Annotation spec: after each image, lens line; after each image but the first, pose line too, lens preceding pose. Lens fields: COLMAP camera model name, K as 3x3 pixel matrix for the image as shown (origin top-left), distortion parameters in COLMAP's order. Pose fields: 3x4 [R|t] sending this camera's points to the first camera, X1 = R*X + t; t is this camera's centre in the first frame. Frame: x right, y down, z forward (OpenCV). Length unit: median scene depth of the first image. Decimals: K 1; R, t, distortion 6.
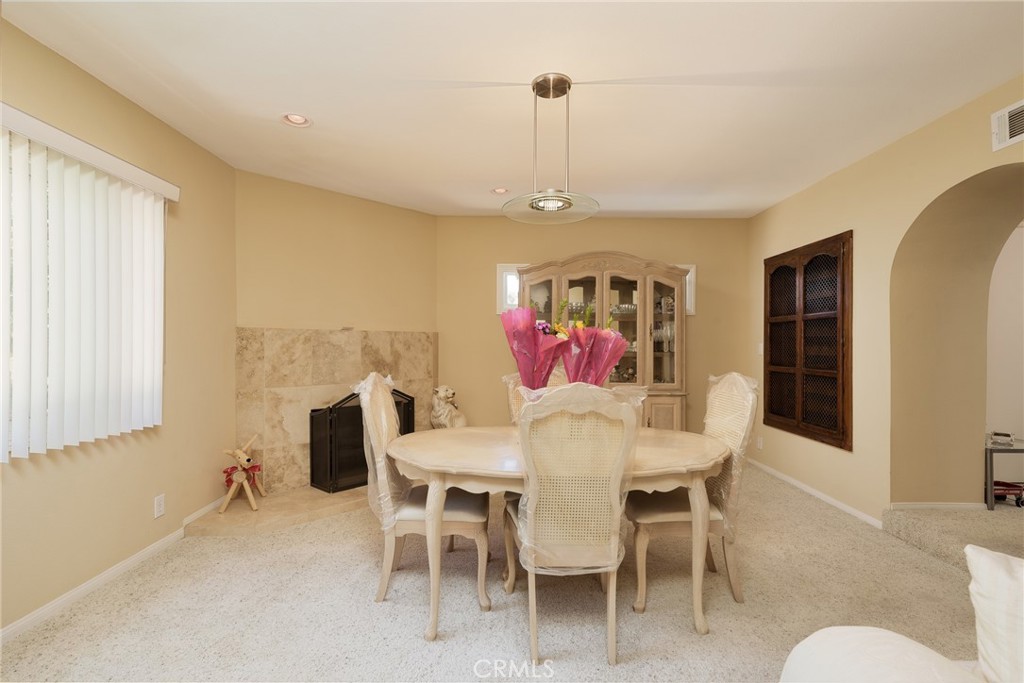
lens RADIAL K [[455.8, 0, 510.1], [0, 455.8, 342.9], [0, 0, 1]] dist [0.001970, 0.000325]
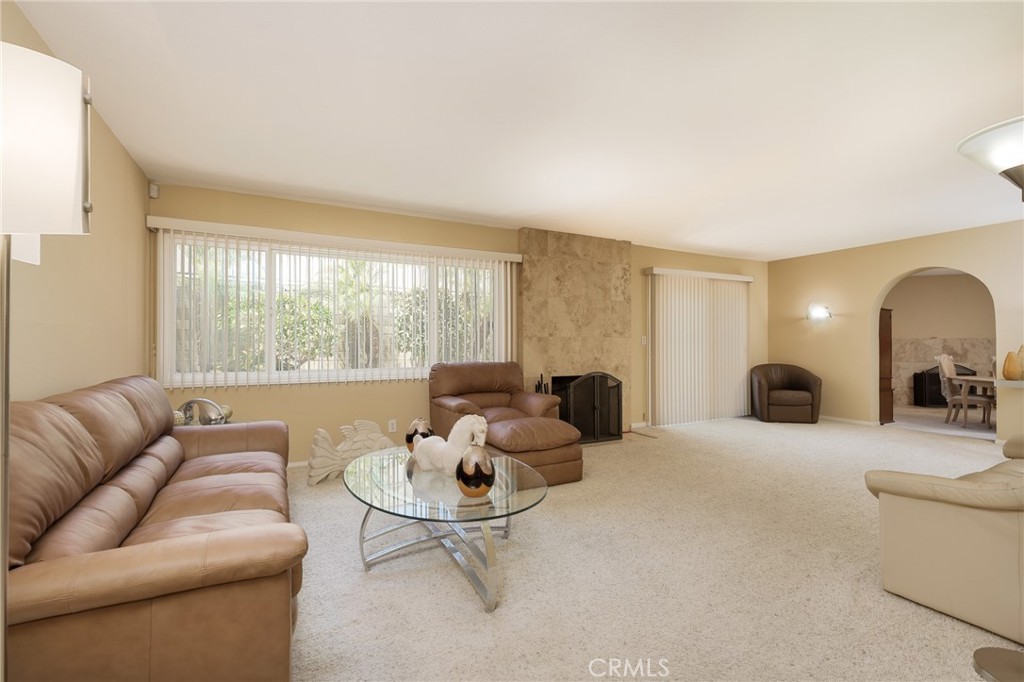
lens RADIAL K [[455.8, 0, 508.9], [0, 455.8, 346.2], [0, 0, 1]] dist [0.001970, 0.000325]
pose [[0.473556, -0.006513, -0.880740, 0.624397], [0.002706, 0.999979, -0.005940, 0.017535], [0.880760, 0.000429, 0.473563, -1.882684]]
